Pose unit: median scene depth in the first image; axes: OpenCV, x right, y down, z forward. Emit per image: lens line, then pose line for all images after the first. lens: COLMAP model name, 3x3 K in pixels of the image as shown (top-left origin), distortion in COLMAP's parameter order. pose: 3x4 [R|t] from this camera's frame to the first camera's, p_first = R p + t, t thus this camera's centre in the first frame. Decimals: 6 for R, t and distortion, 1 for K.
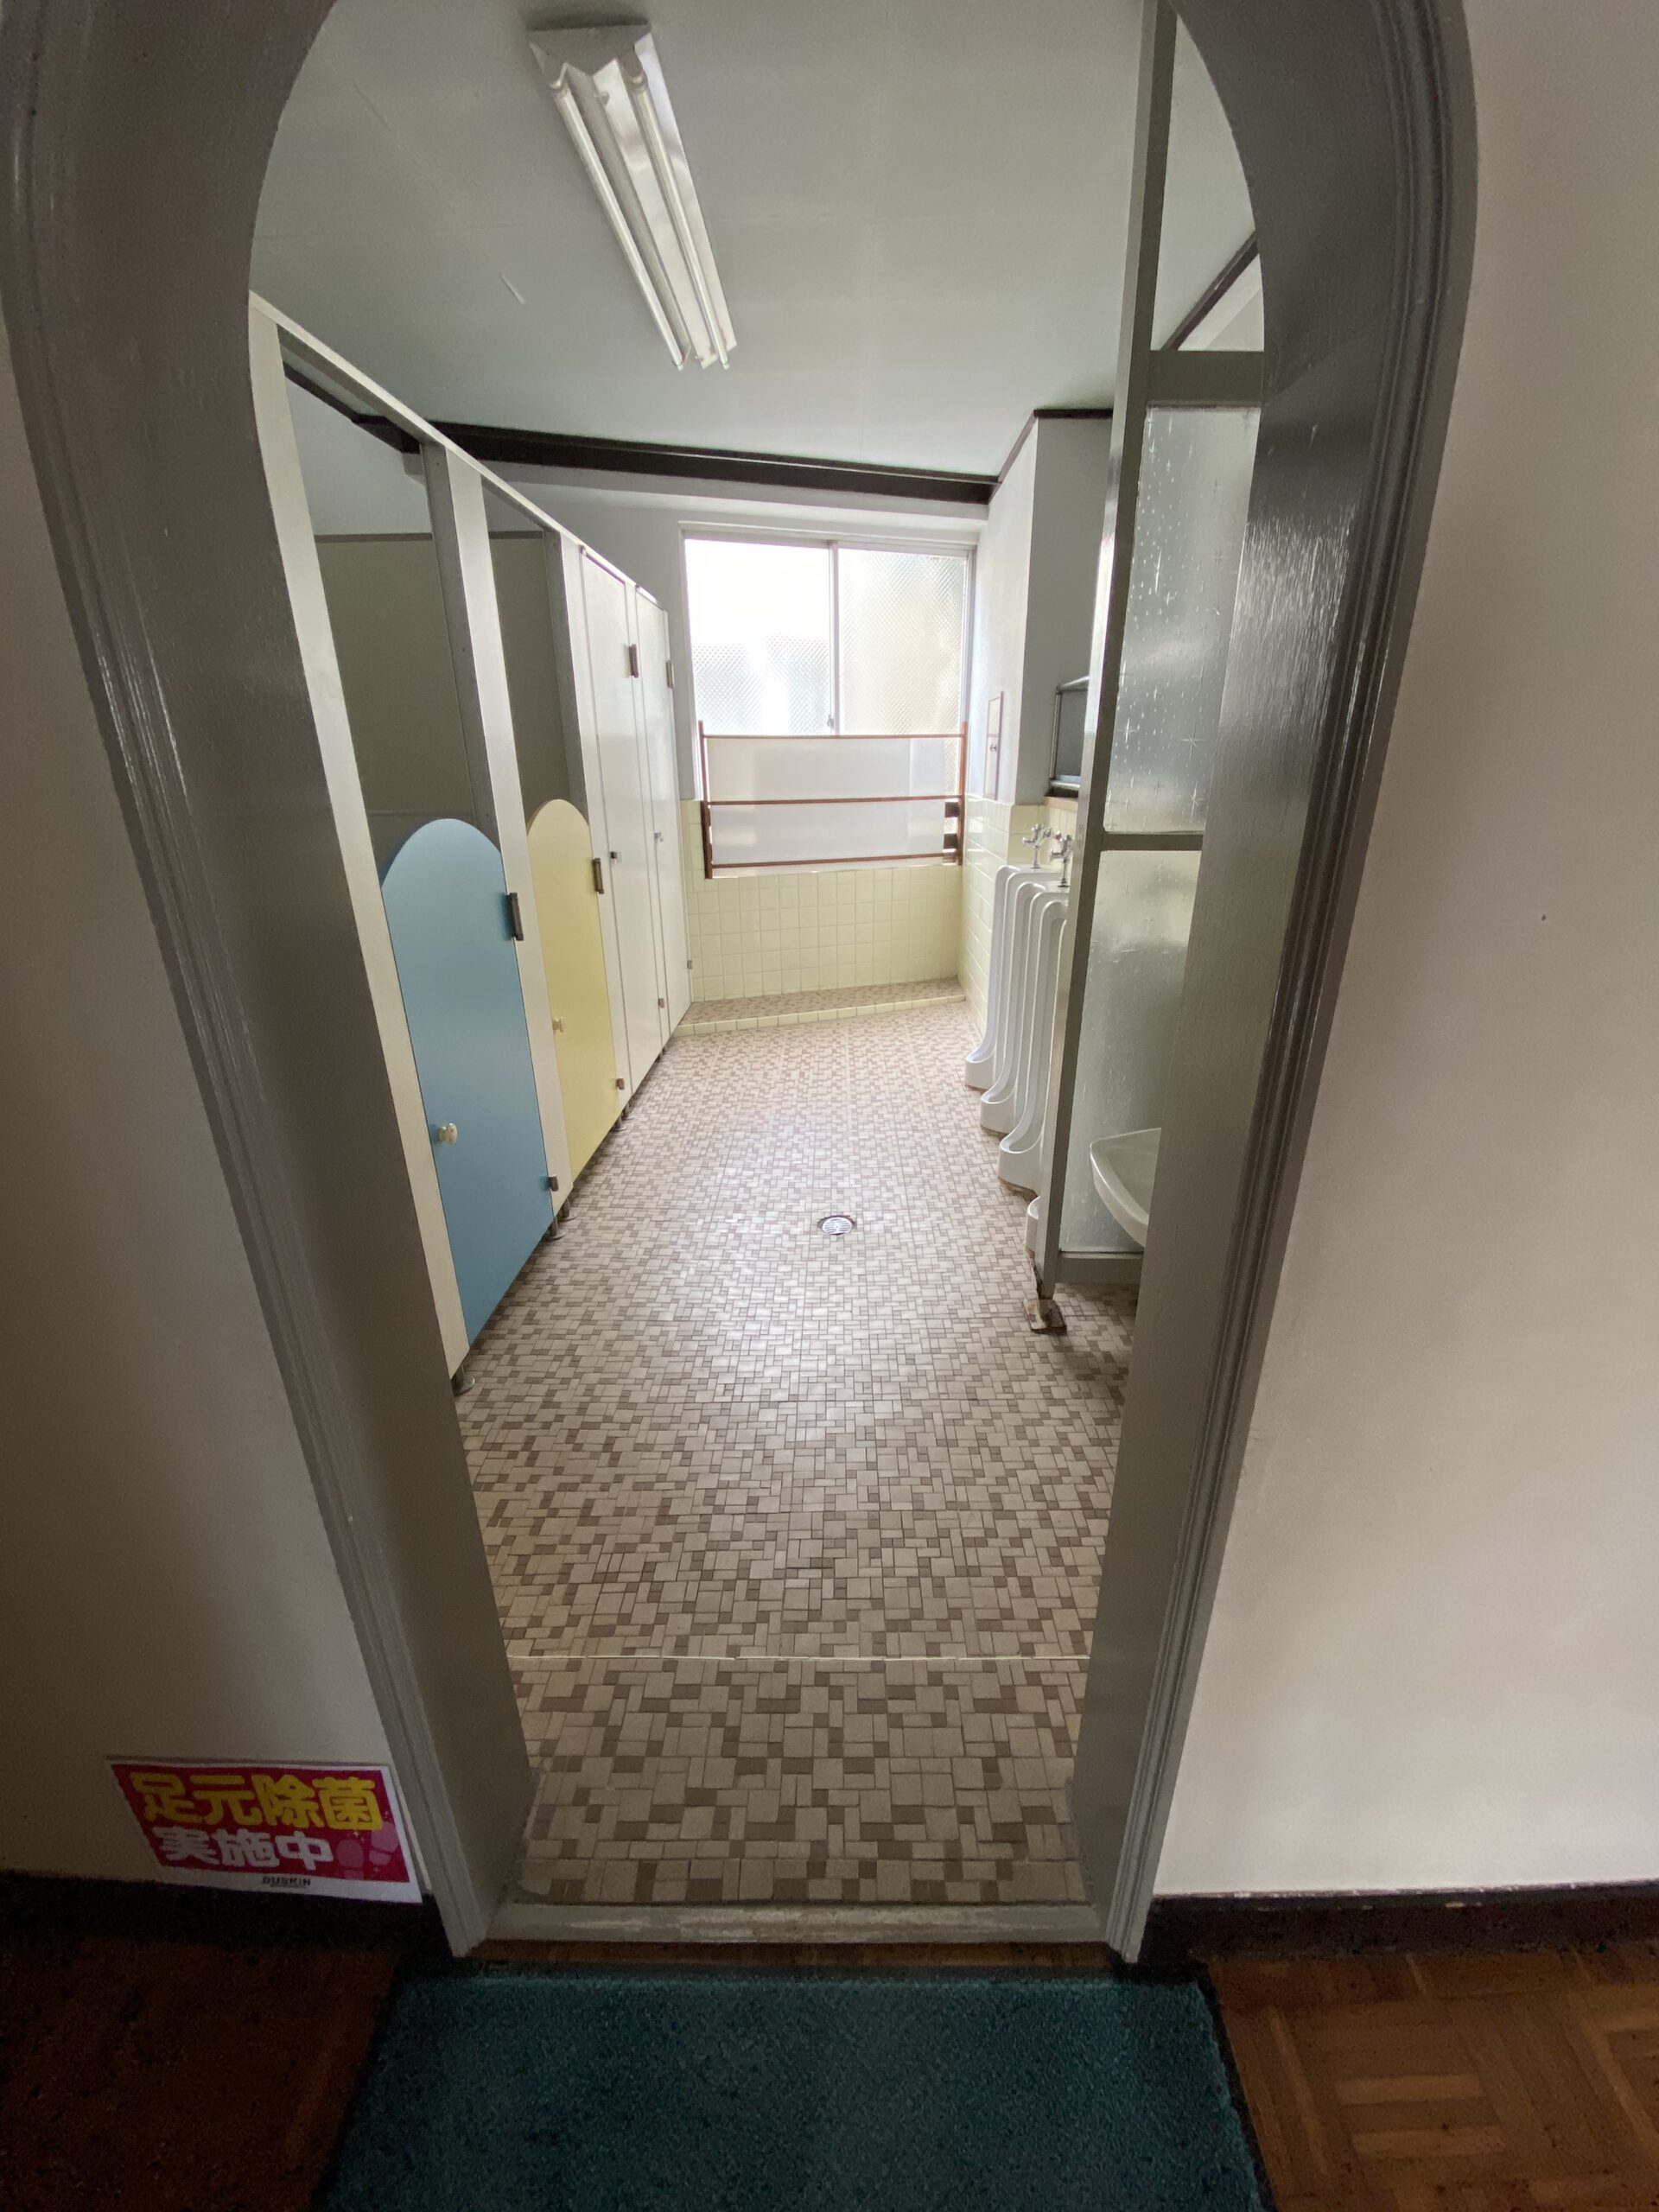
lens RADIAL K [[897.5, 0, 820.9], [0, 897.5, 1113.0], [0, 0, 1]] dist [-0.008818, -0.002278]
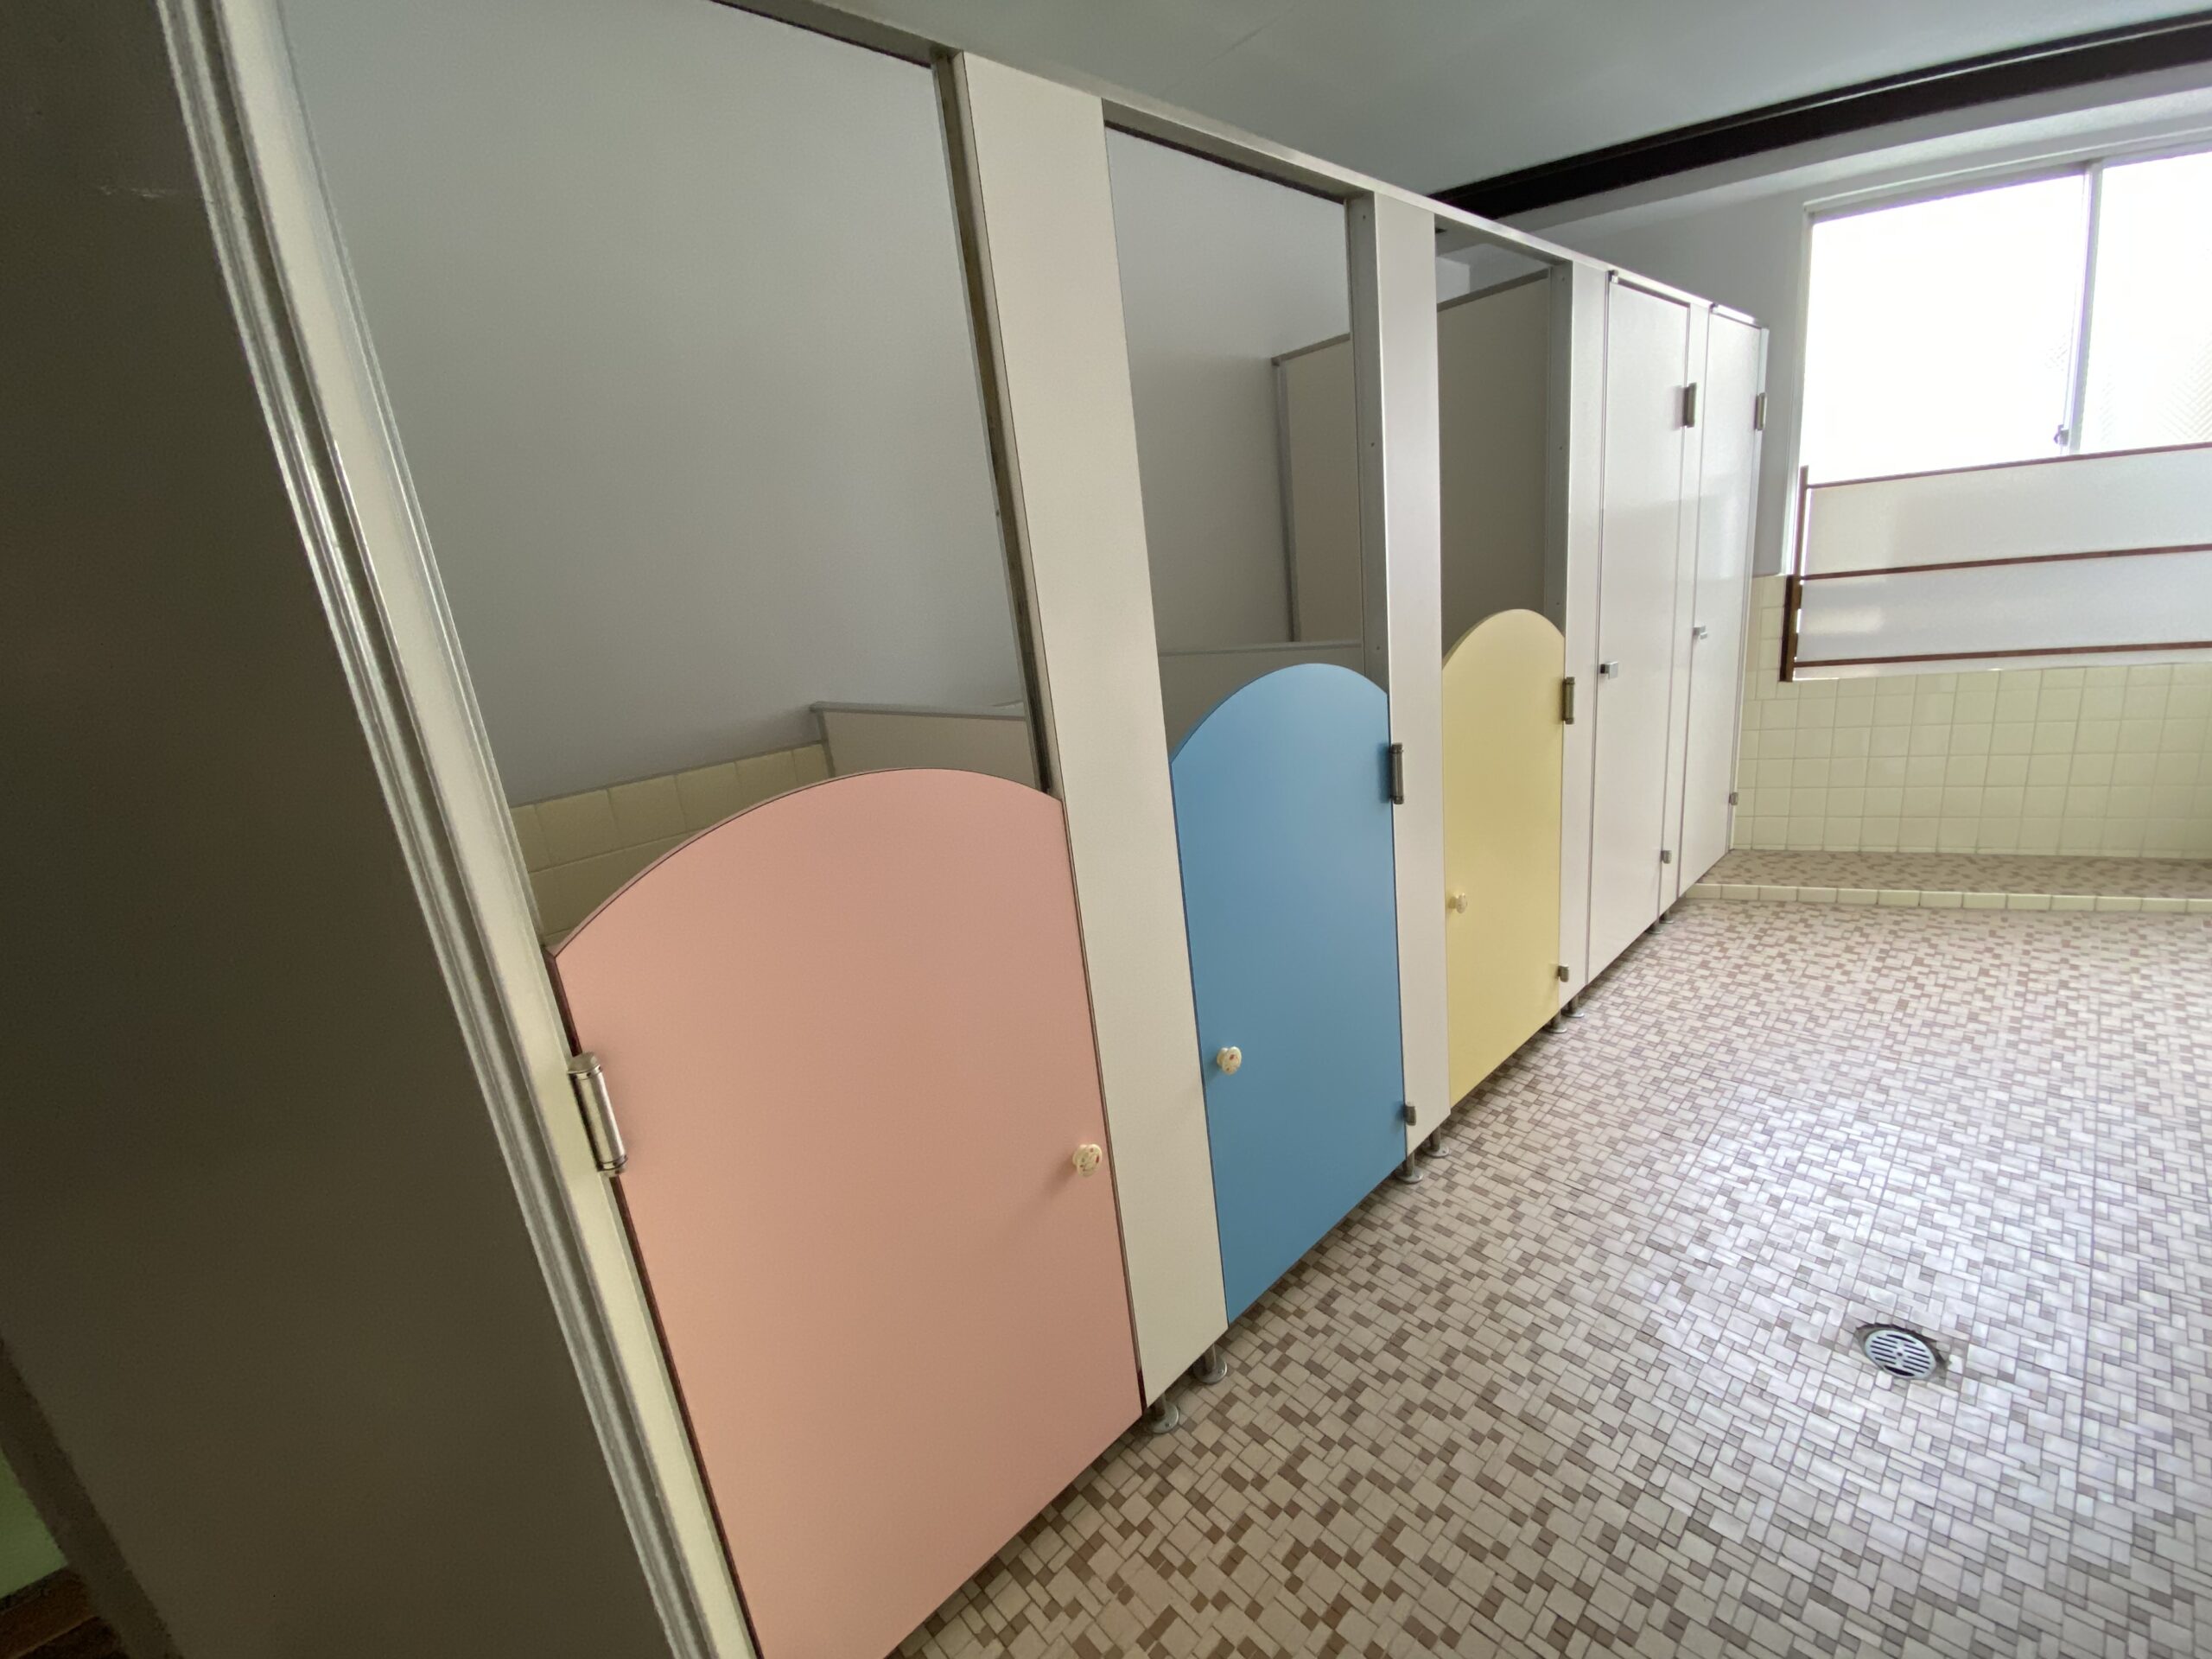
lens RADIAL K [[897.5, 0, 1104.2], [0, 897.5, 809.2], [0, 0, 1]] dist [-0.008818, -0.002278]
pose [[0.695383, 0.119169, -0.708690, 0.017591], [-0.171353, 0.985207, -0.002468, -0.091010], [0.697912, 0.123152, 0.705516, 0.183442]]
